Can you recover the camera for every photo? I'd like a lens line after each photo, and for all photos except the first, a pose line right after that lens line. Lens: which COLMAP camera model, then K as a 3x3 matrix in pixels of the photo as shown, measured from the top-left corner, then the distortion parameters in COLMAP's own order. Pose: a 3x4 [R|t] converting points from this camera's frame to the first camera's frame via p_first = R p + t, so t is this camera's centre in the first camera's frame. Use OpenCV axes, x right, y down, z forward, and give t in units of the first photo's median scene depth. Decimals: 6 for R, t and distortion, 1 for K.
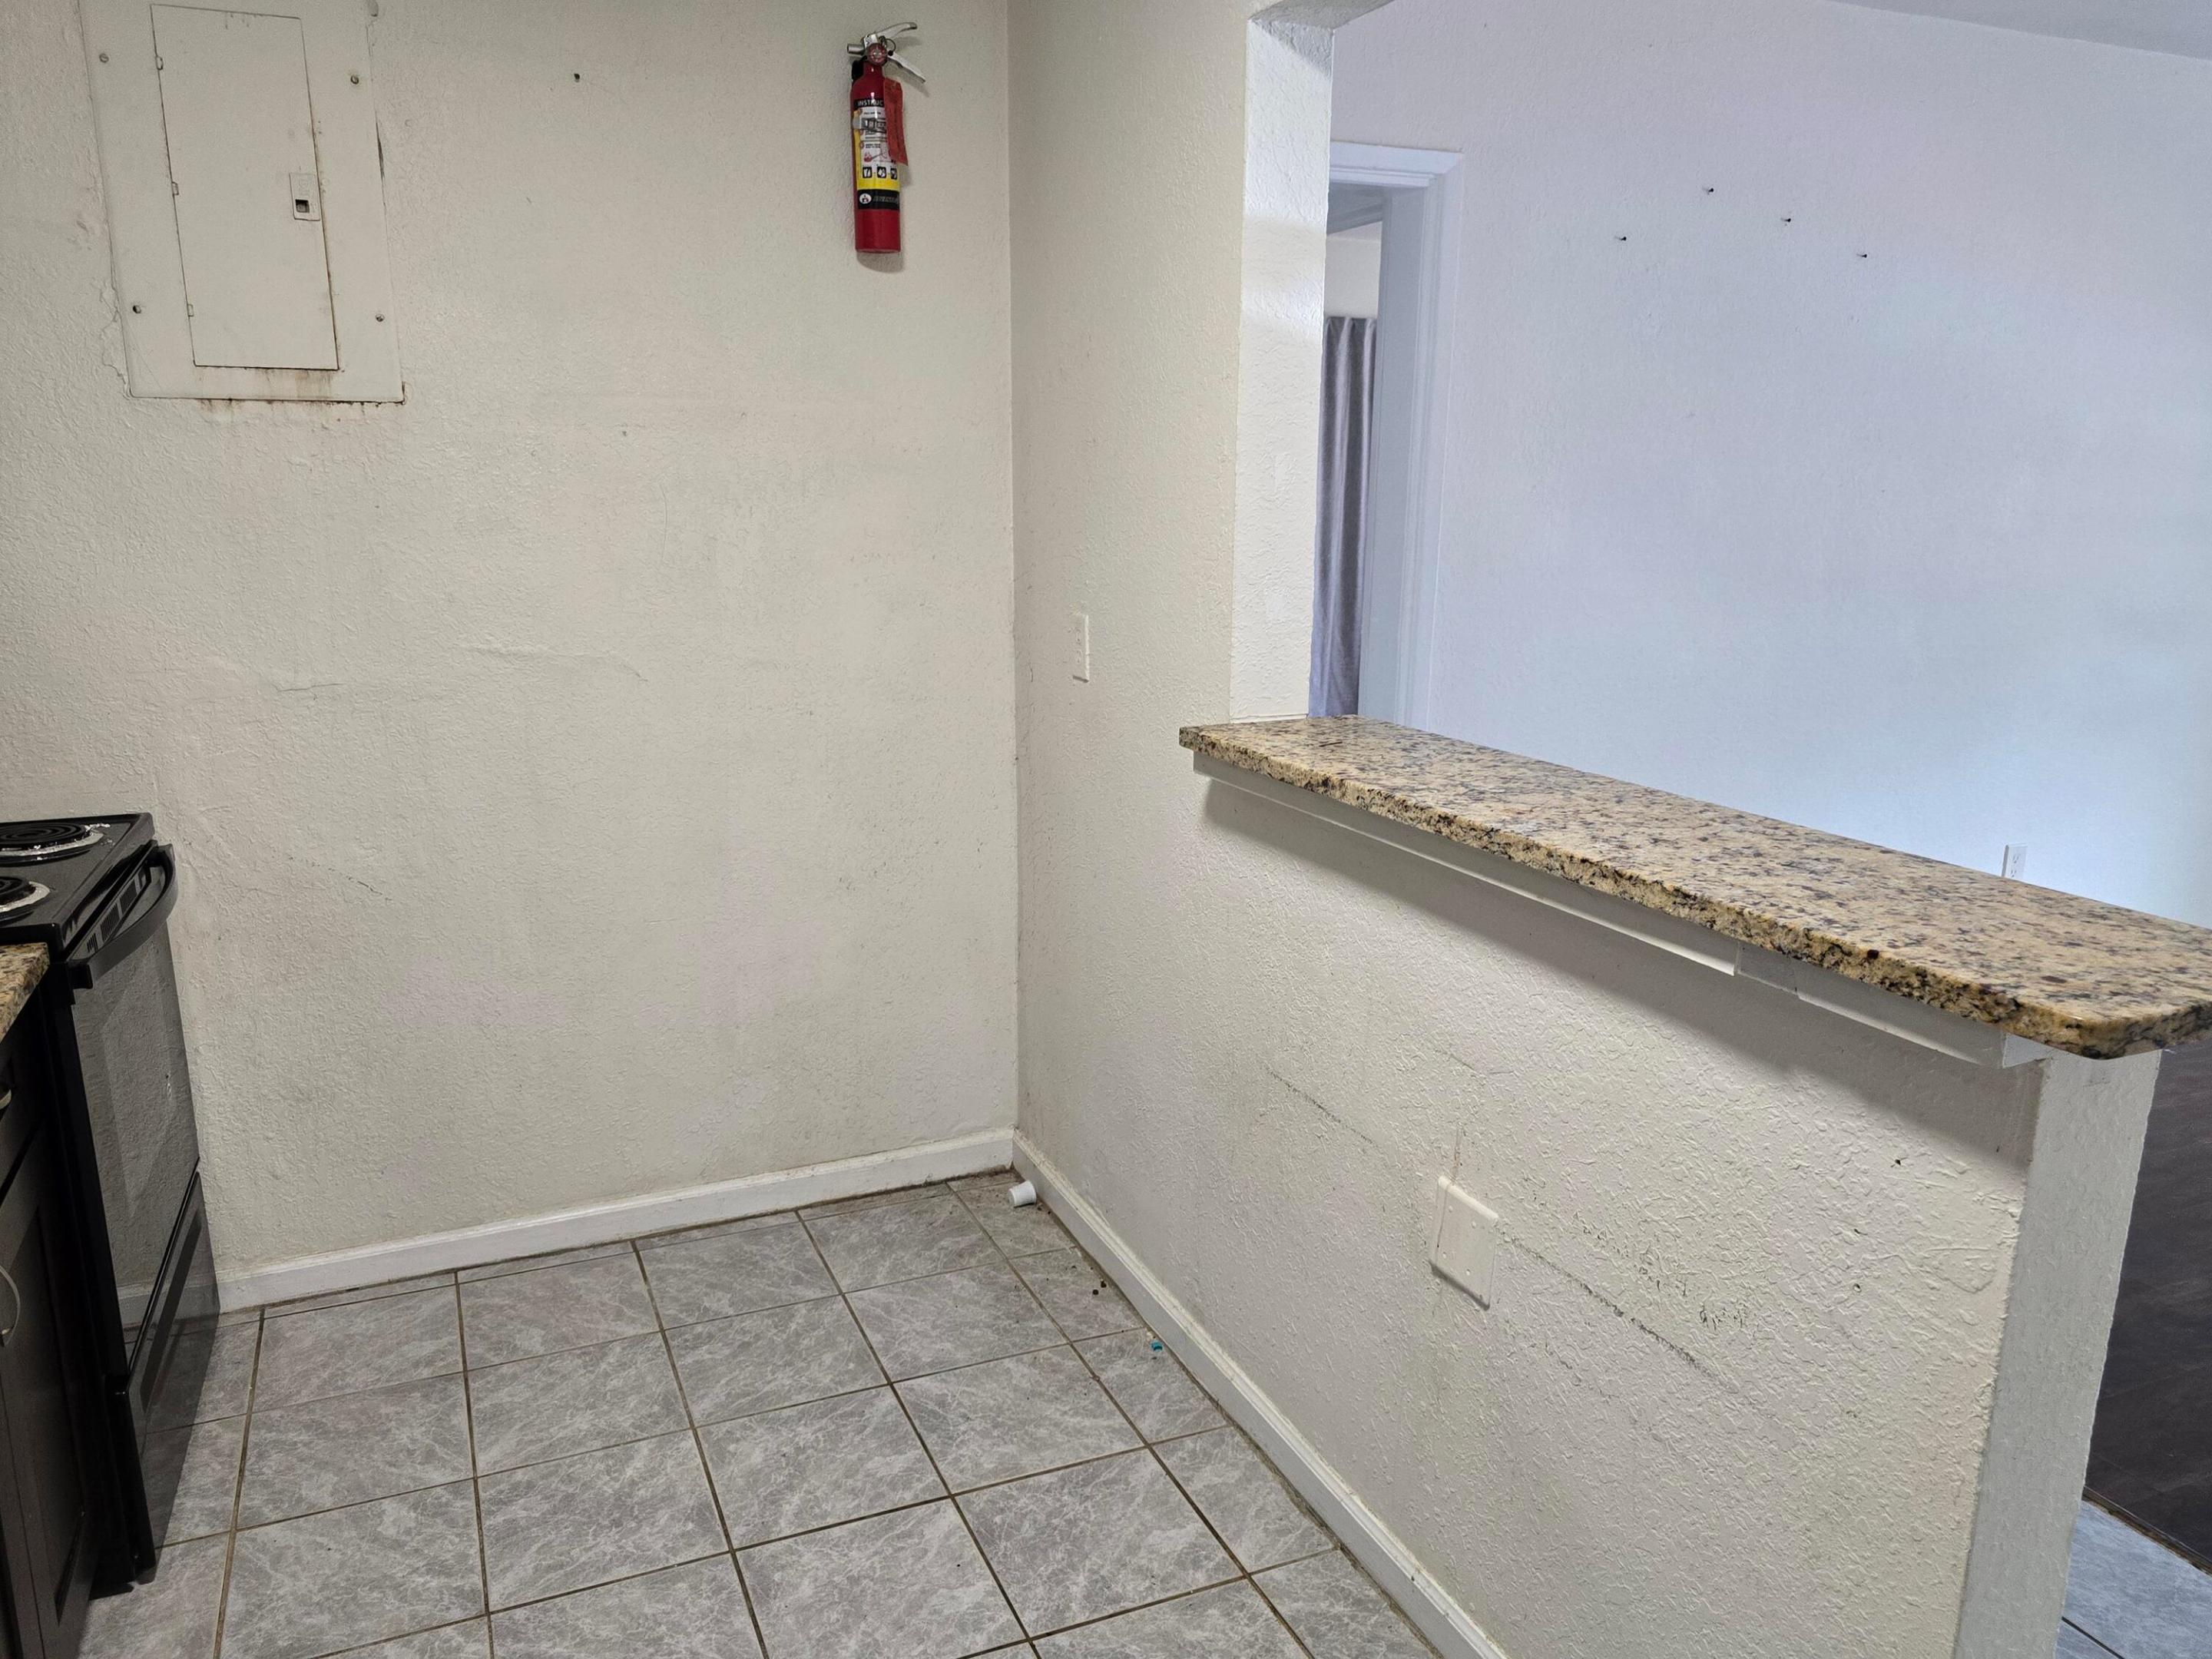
lens RADIAL K [[1596.7, 0, 1106.0], [0, 1596.7, 829.5], [0, 0, 1]] dist [0.004487, -0.002372]
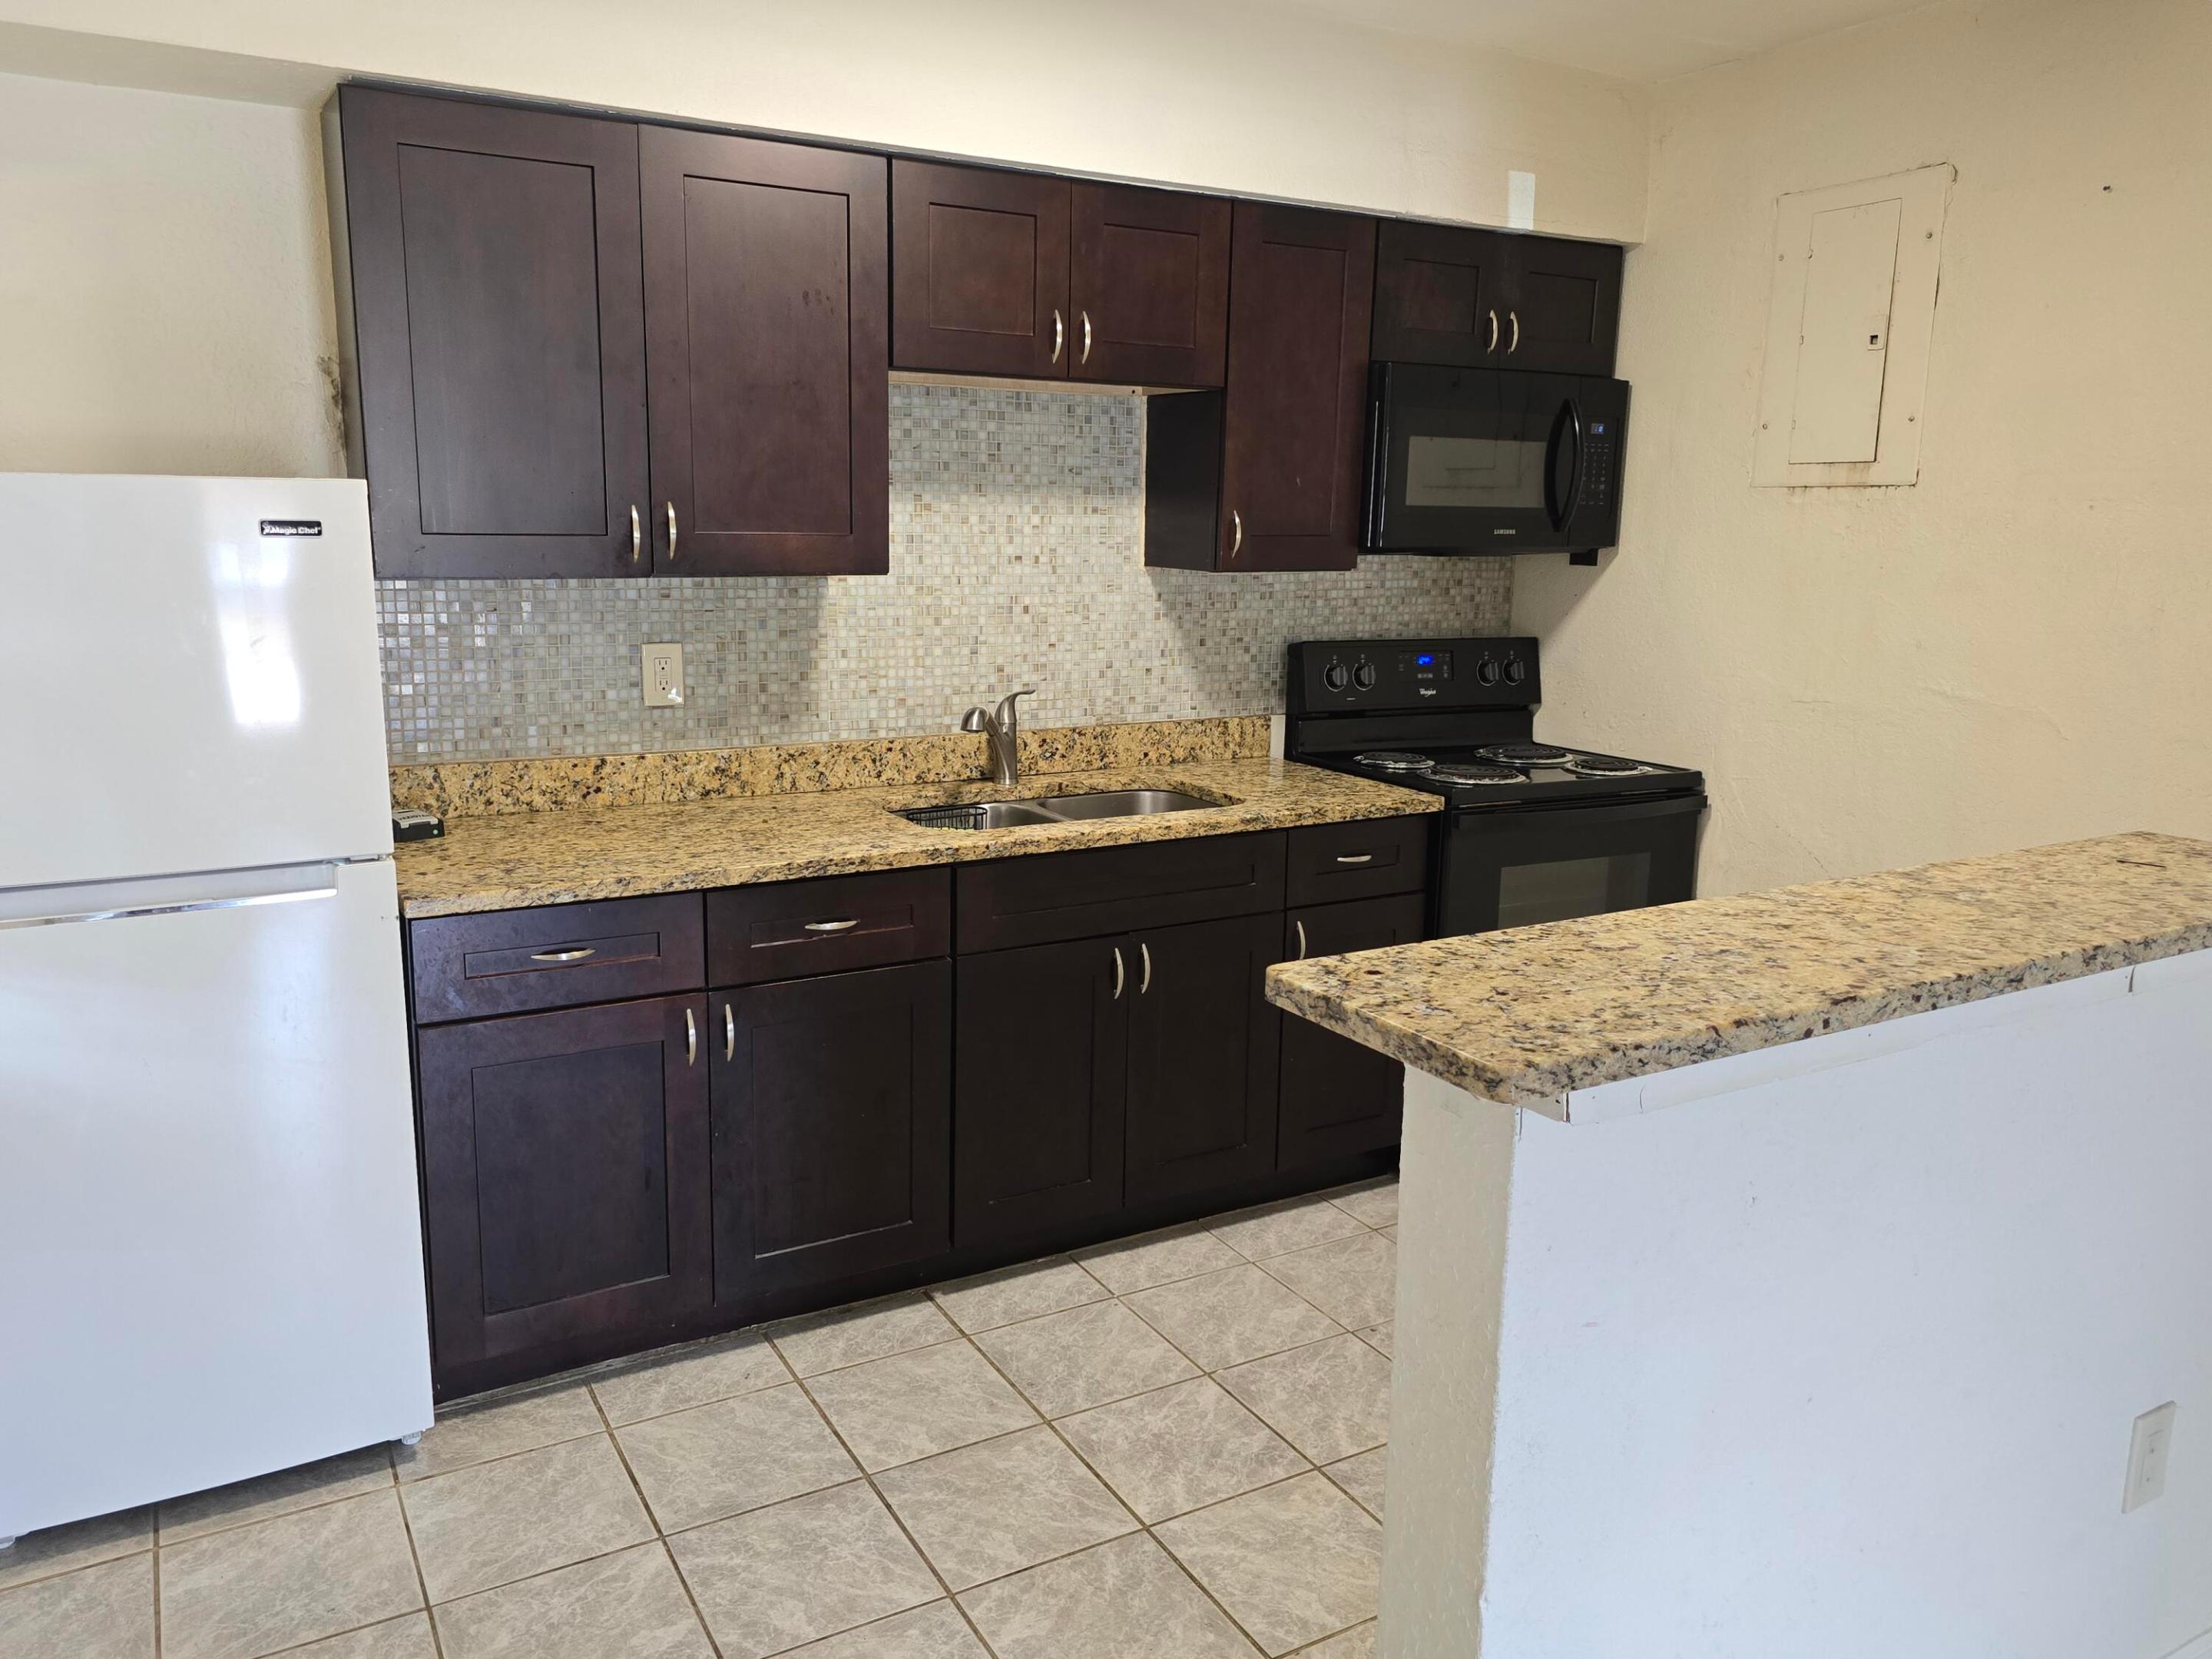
lens RADIAL K [[1596.7, 0, 1106.0], [0, 1596.7, 829.5], [0, 0, 1]] dist [0.004487, -0.002372]
pose [[0.115541, 0.188663, -0.975221, 1.555218], [-0.222906, 0.961681, 0.159635, -0.142870], [0.967969, 0.198939, 0.153168, 0.534707]]
